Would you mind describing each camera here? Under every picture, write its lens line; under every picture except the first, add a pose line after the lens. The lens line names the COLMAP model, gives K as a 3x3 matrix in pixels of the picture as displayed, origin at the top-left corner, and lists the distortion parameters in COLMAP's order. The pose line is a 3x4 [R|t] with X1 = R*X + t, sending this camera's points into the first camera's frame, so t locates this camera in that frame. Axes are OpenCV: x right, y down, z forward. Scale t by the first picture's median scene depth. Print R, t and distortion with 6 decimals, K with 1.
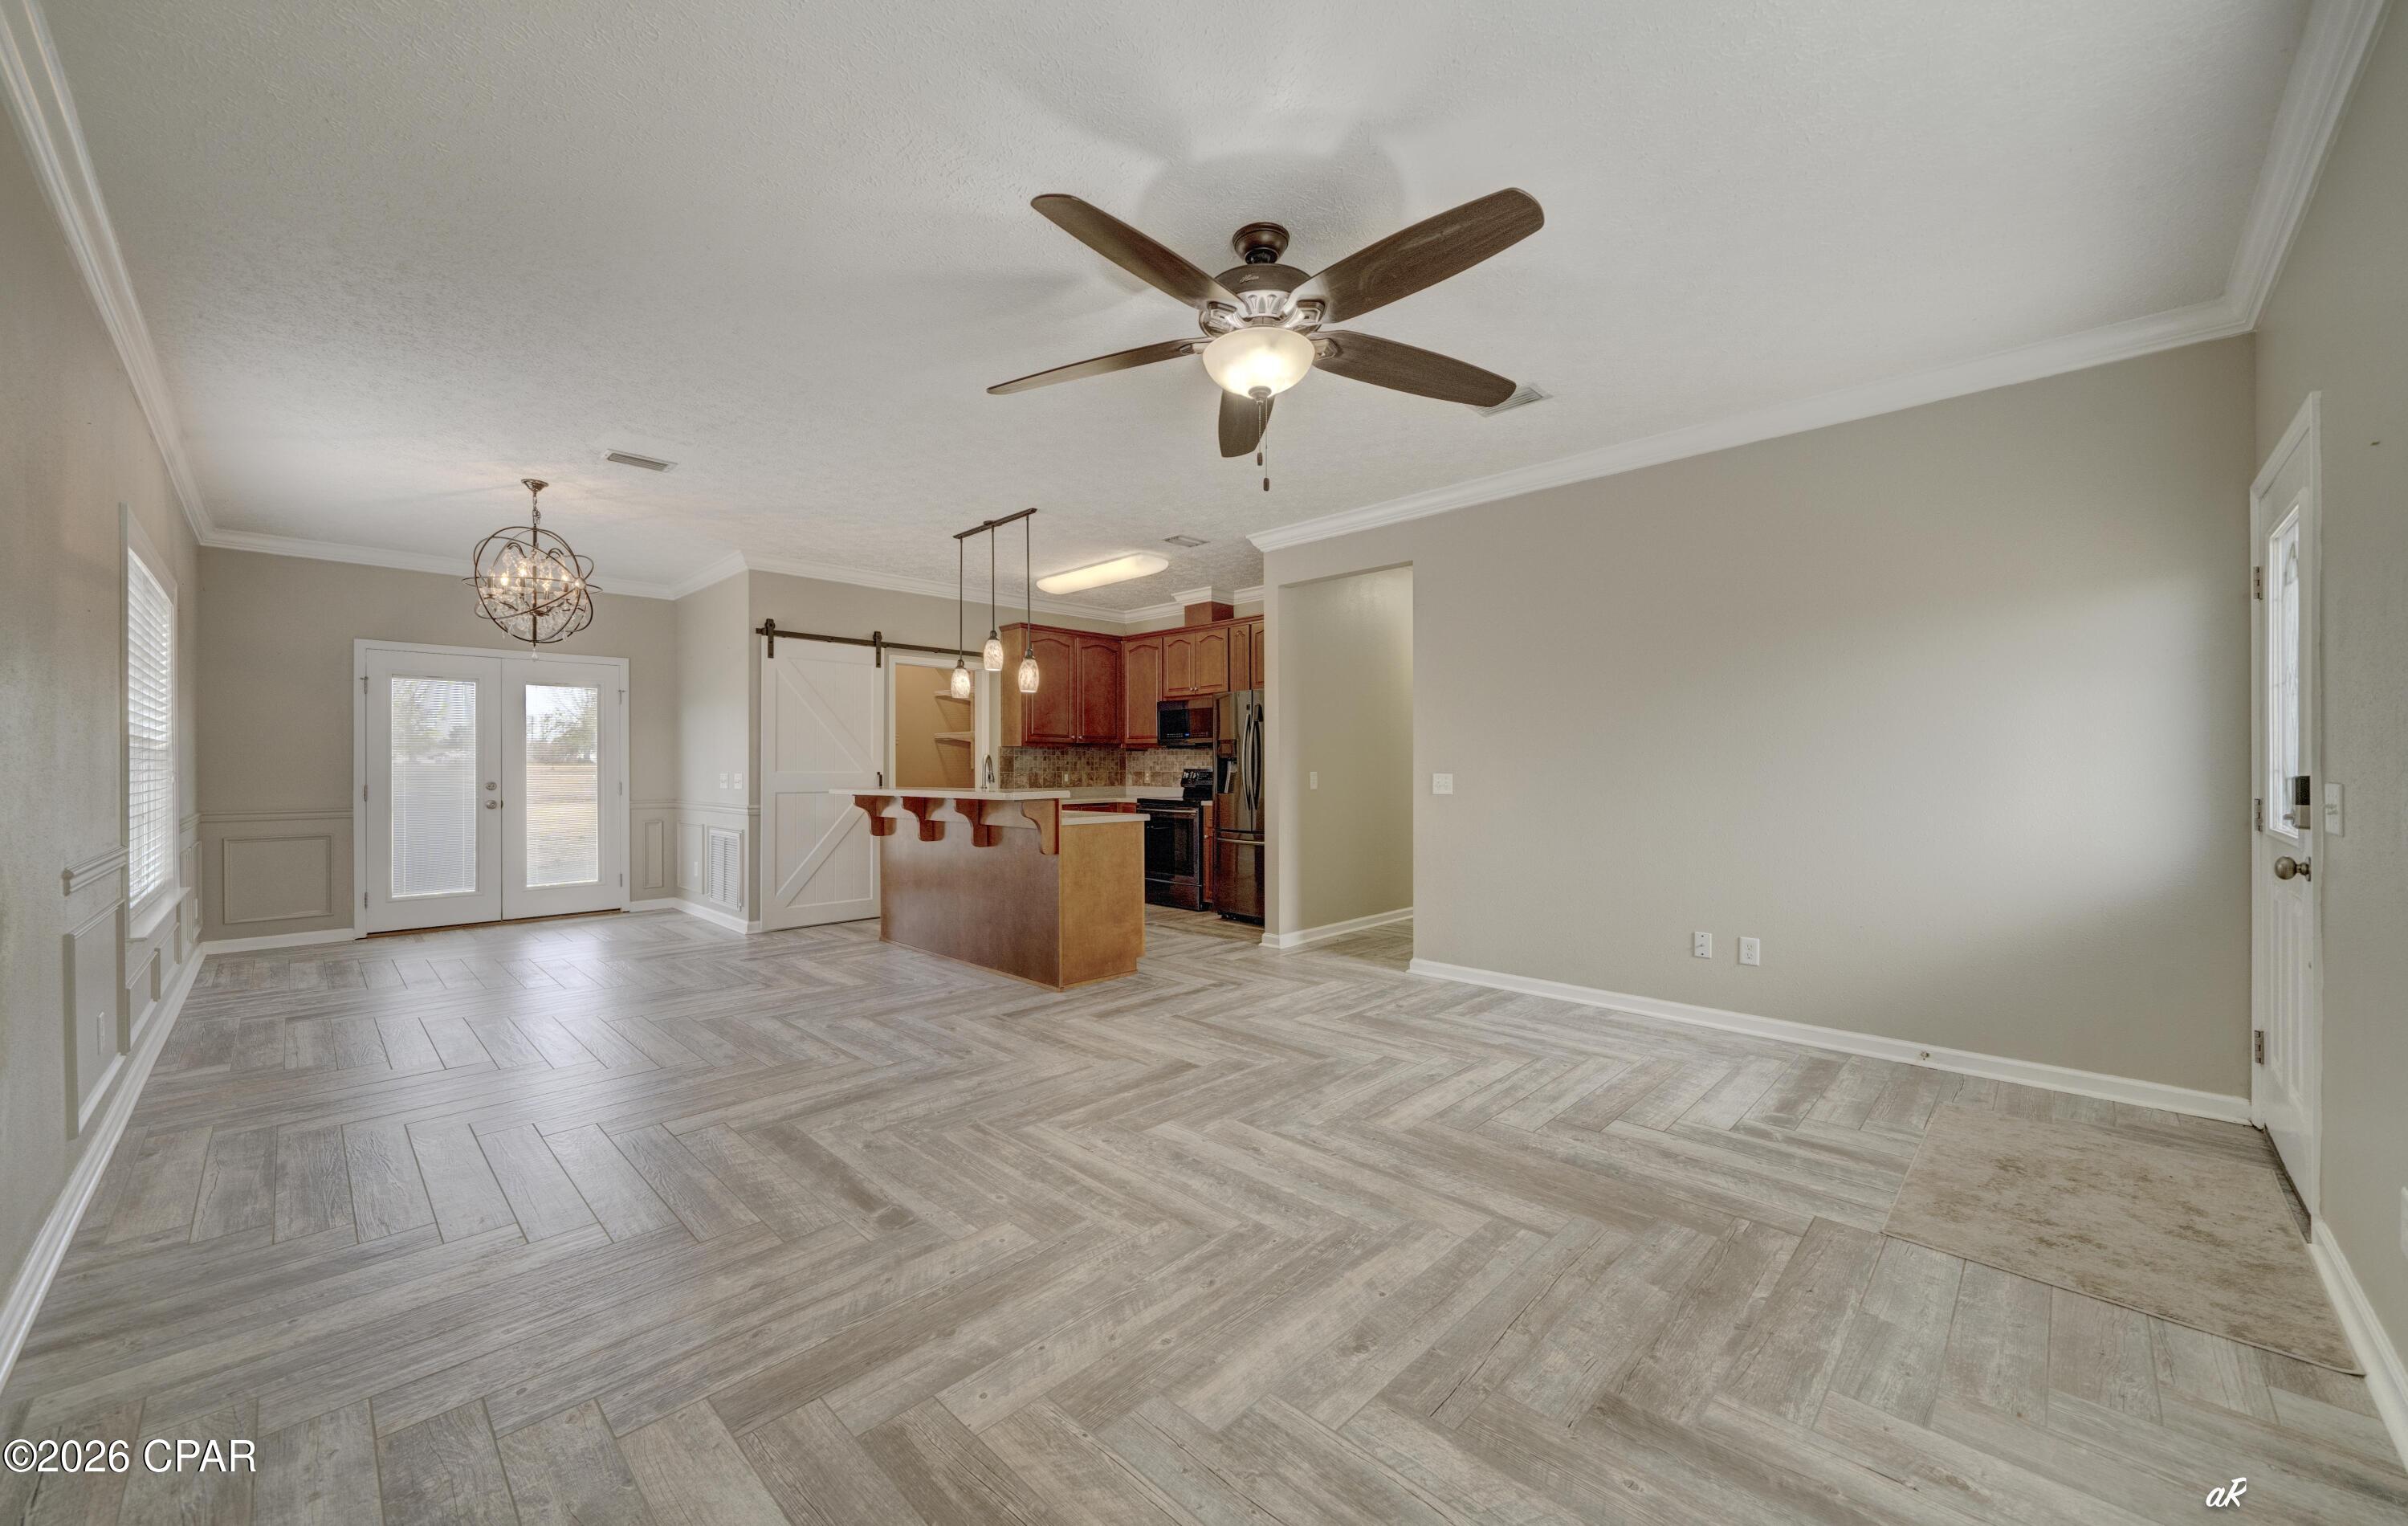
lens RADIAL K [[883.3, 0, 1240.5], [0, 883.3, 768.7], [0, 0, 1]] dist [-0.001335, 0.000137]
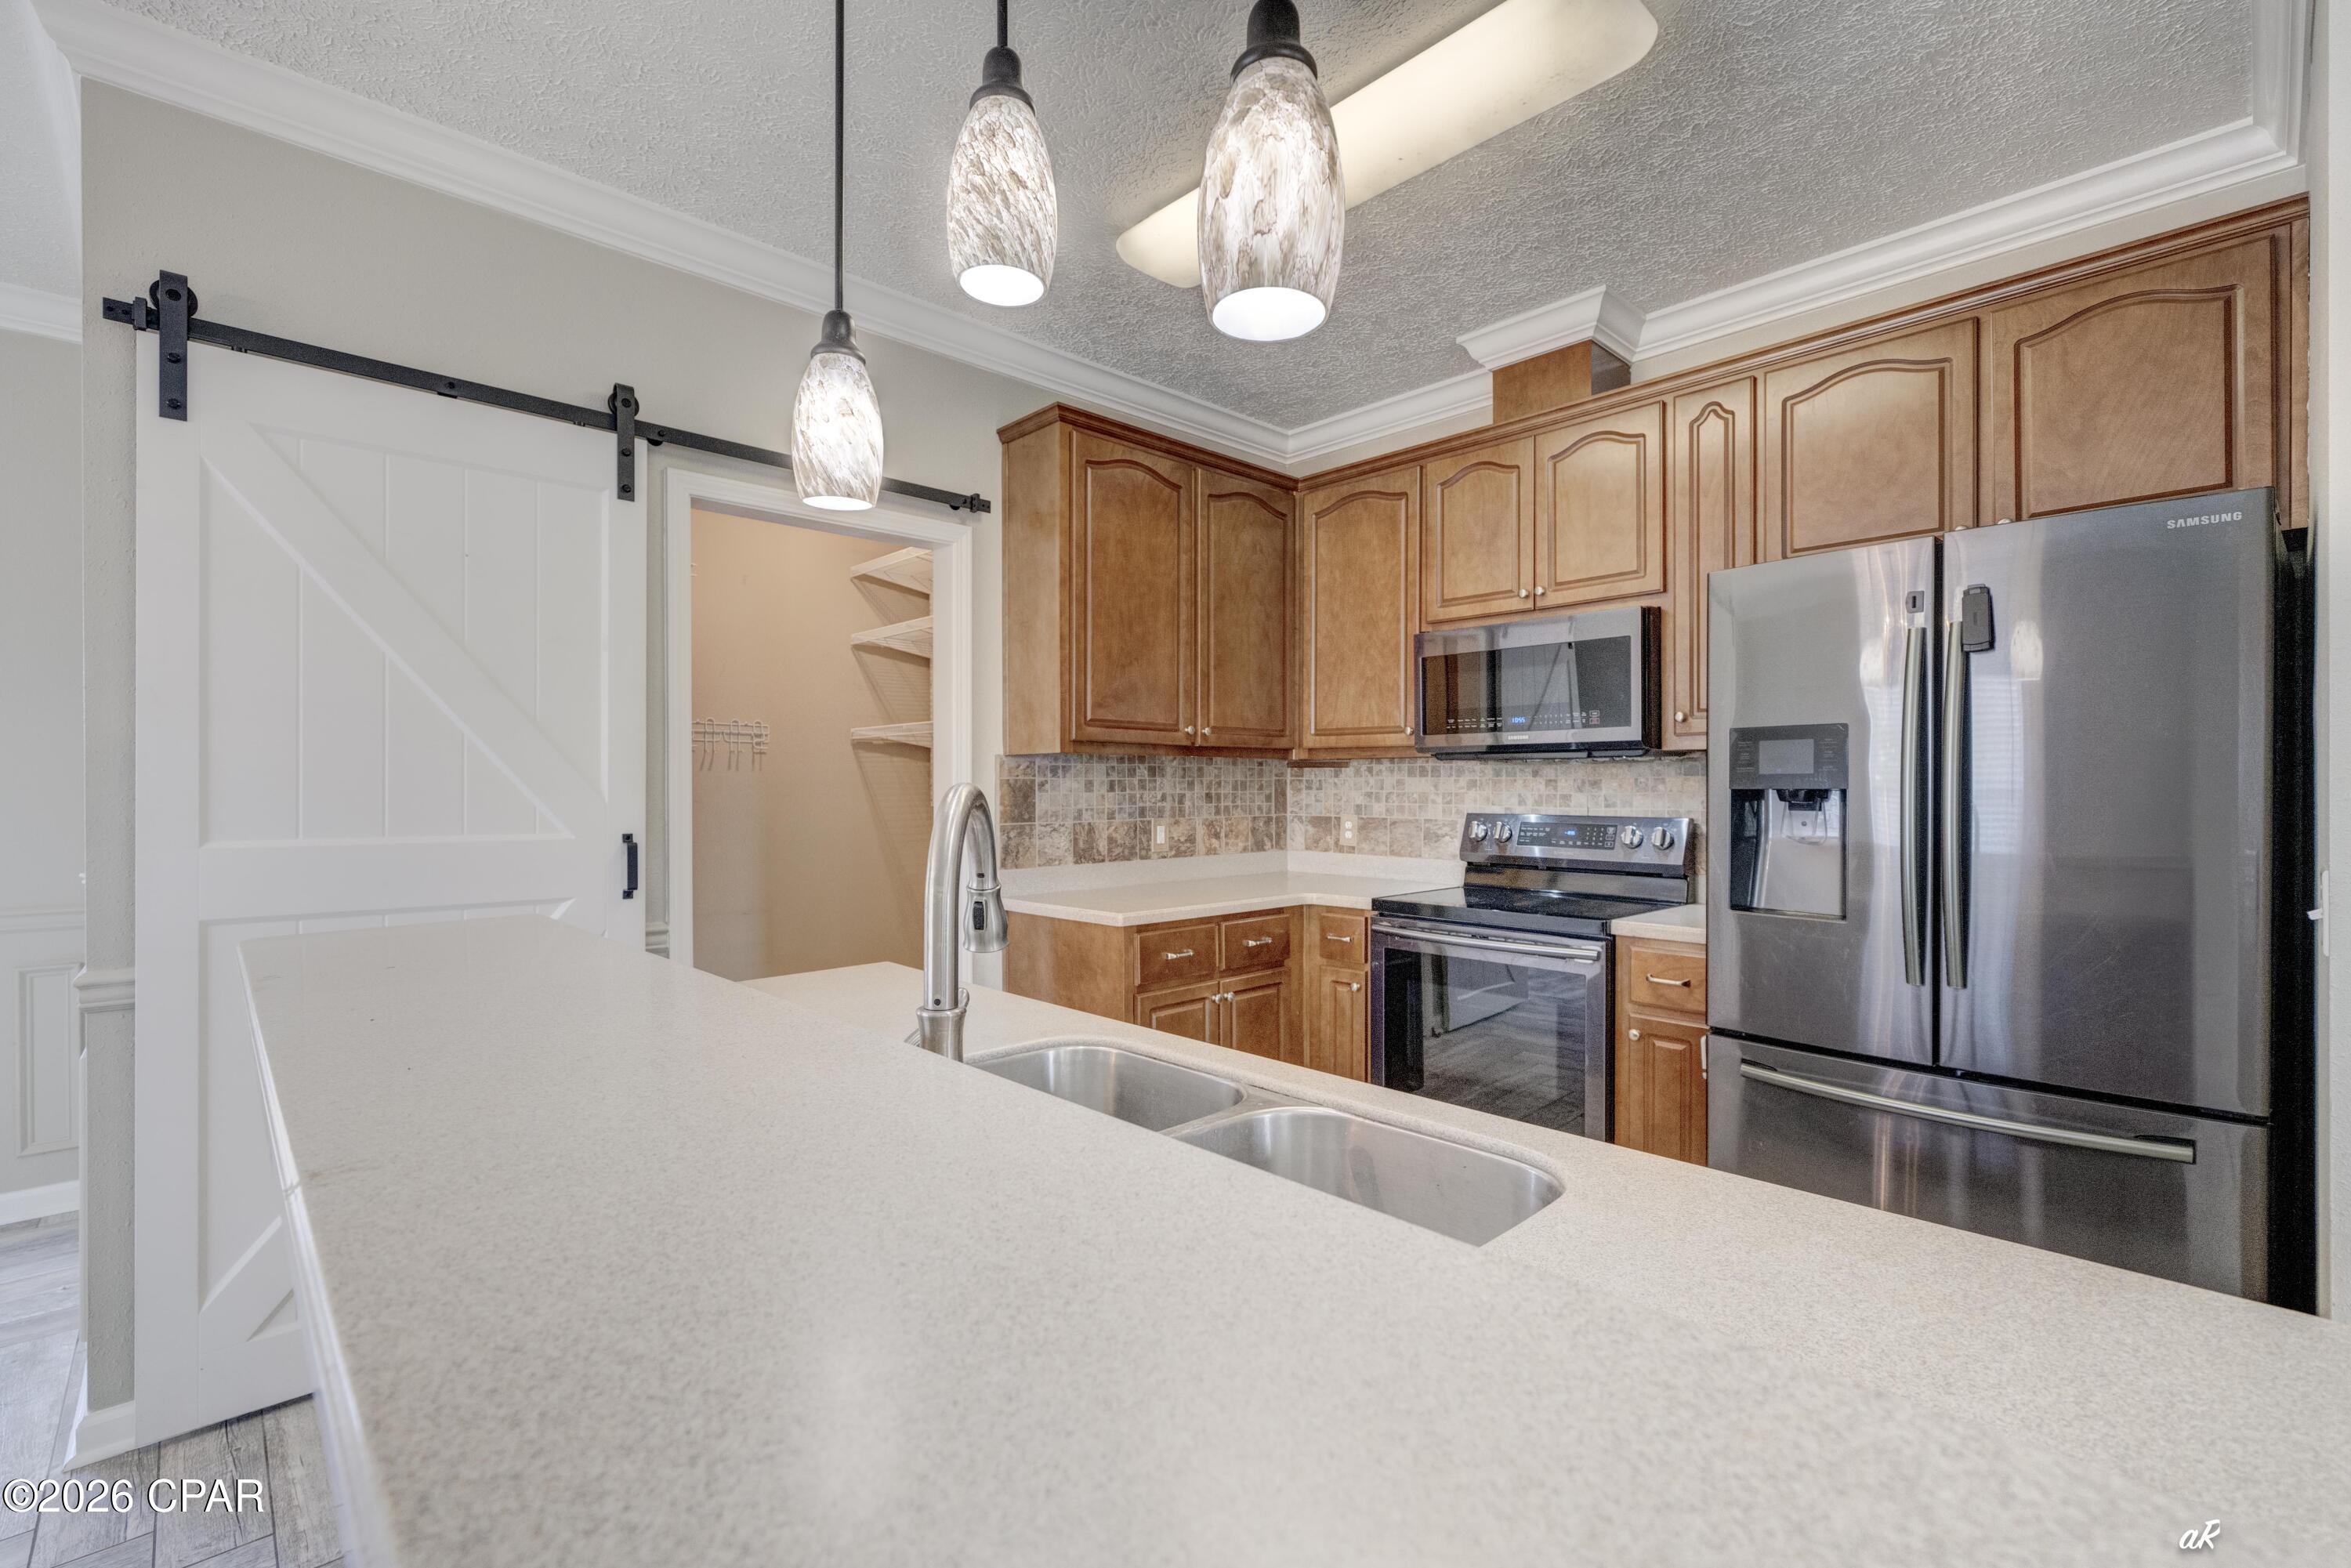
lens RADIAL K [[1028.1, 0, 1172.5], [0, 1028.1, 783.8], [0, 0, 1]] dist [-0.003370, 0.000084]
pose [[0.996787, 0.001483, -0.080084, -0.285107], [-0.001853, 0.999988, -0.004550, -0.018931], [0.080076, 0.004684, 0.996778, 0.993125]]
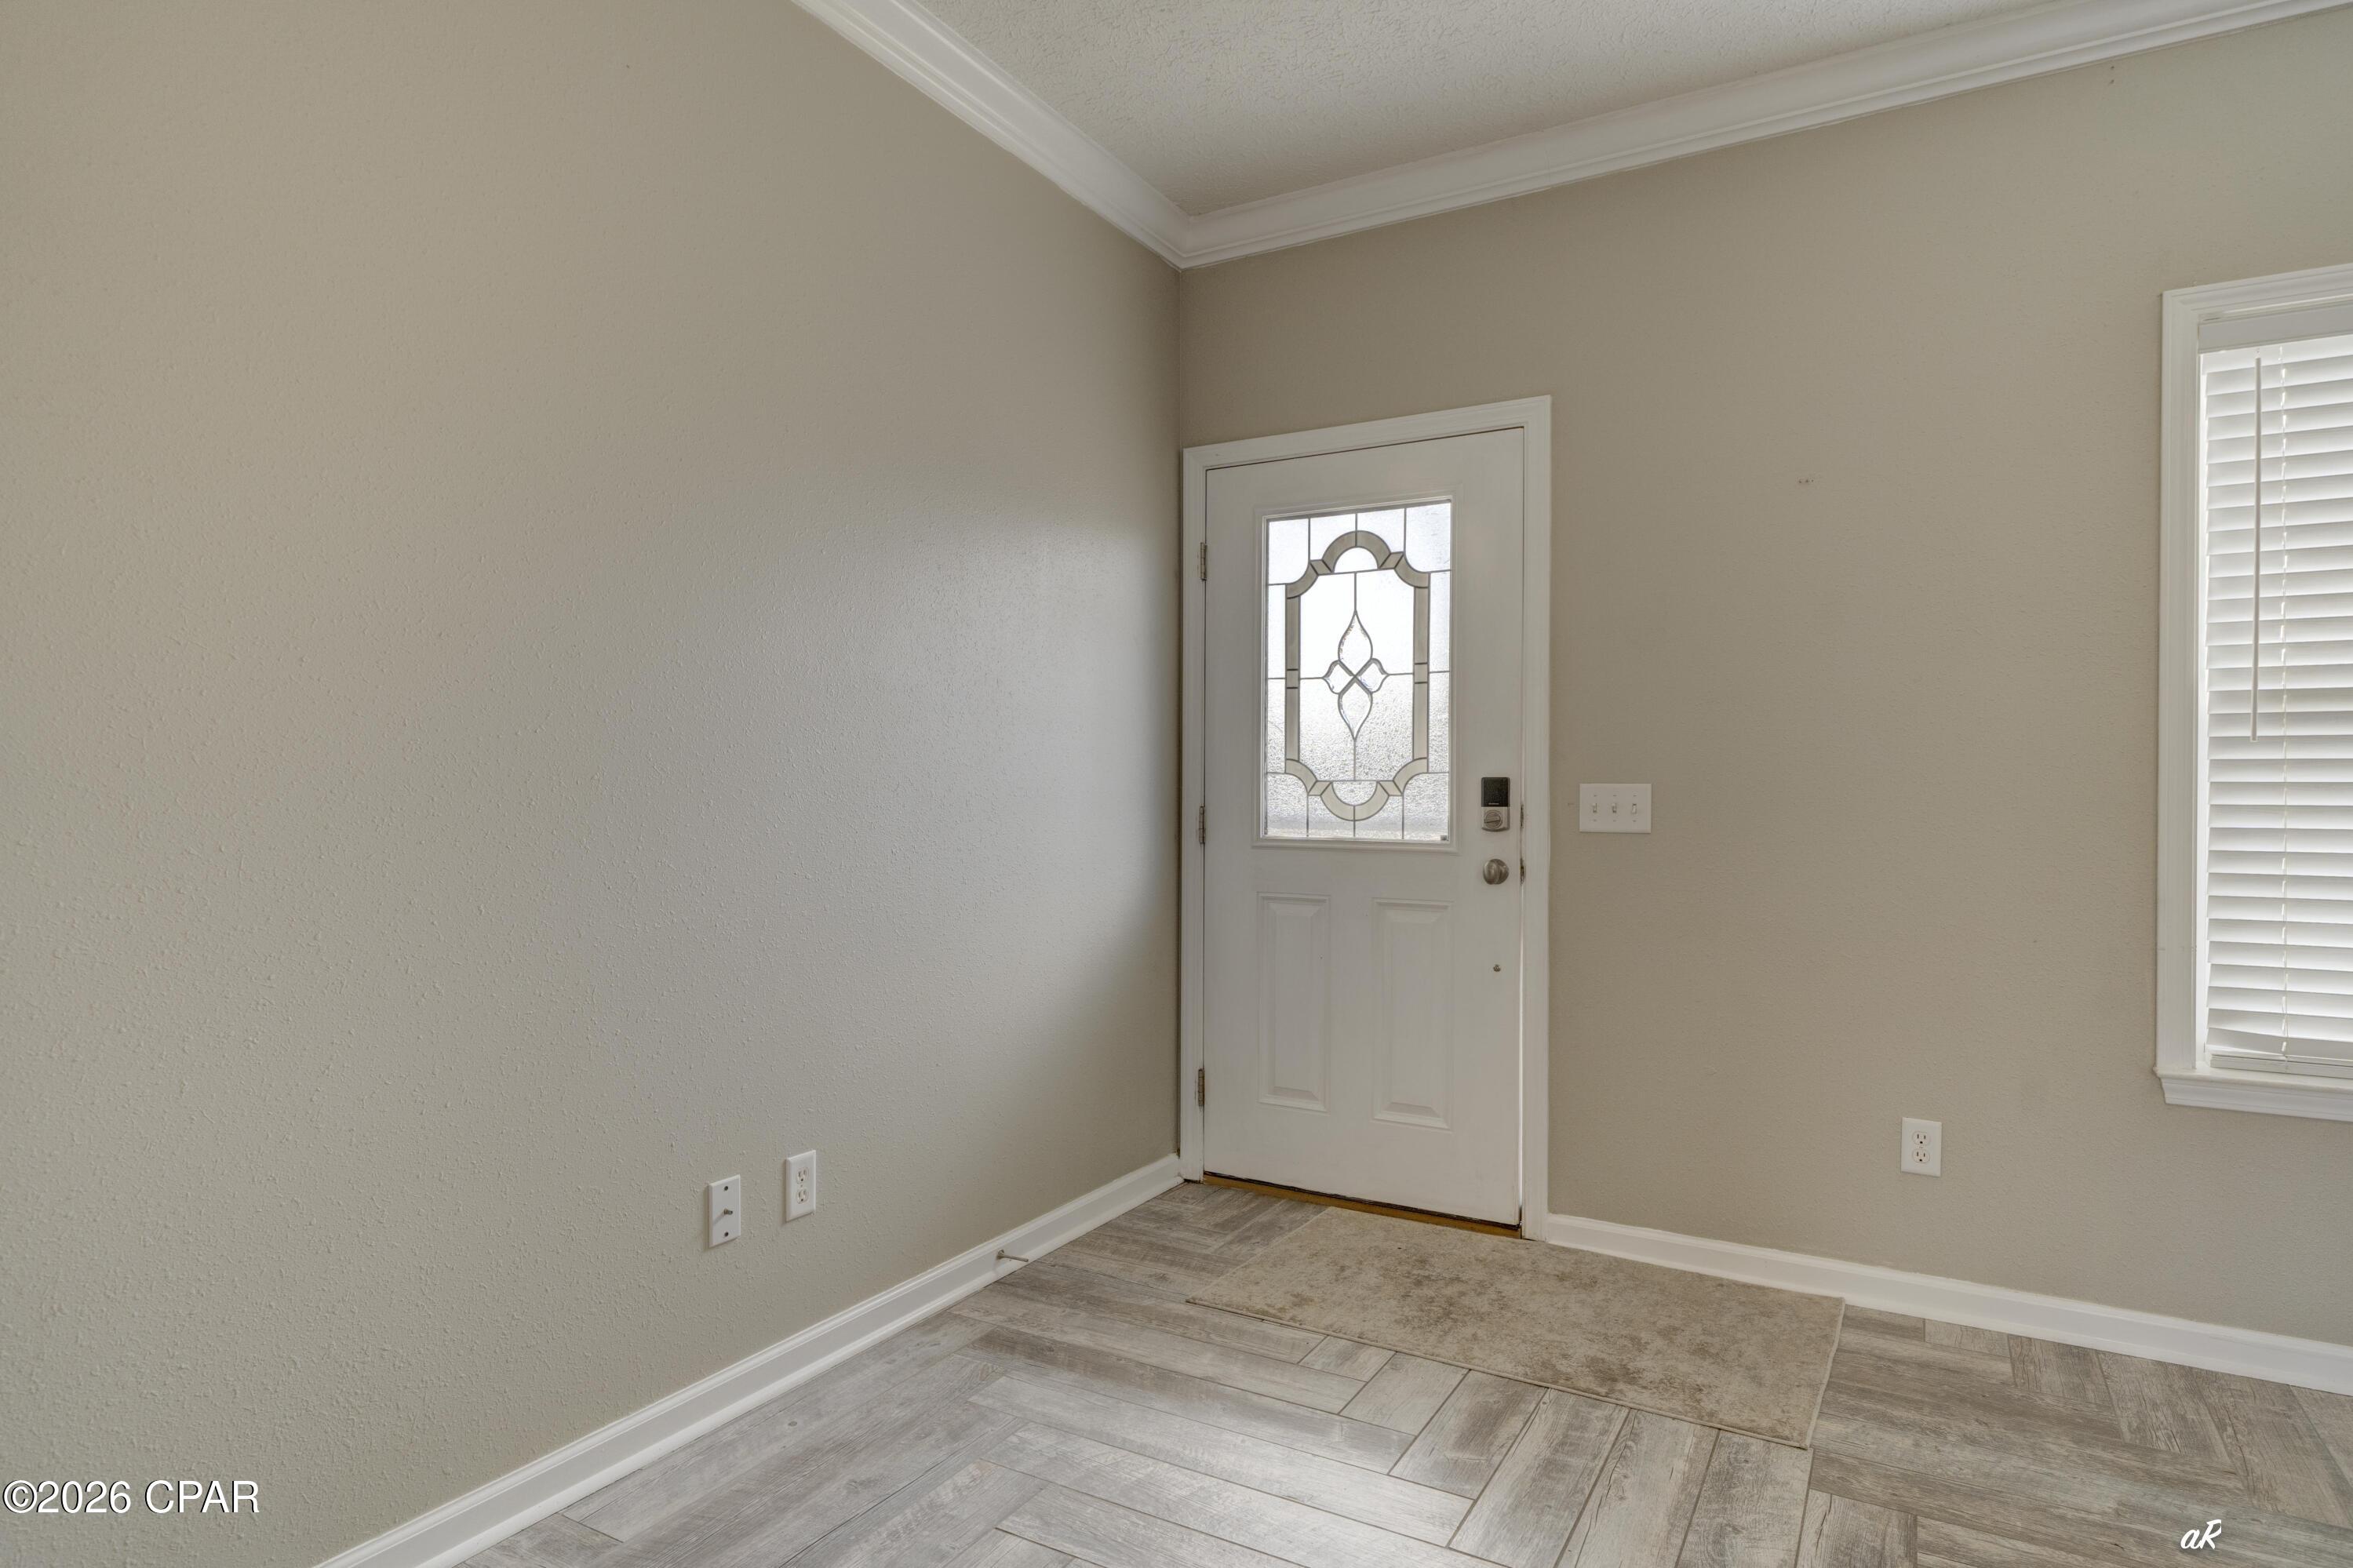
lens RADIAL K [[1315.1, 0, 1154.9], [0, 1315.1, 790.5], [0, 0, 1]] dist [0.007427, 0.001457]
pose [[-0.211498, 0.001727, 0.977377, -0.077900], [-0.002322, 0.999995, -0.002269, 0.014551], [-0.977376, -0.002749, -0.211493, 0.869506]]
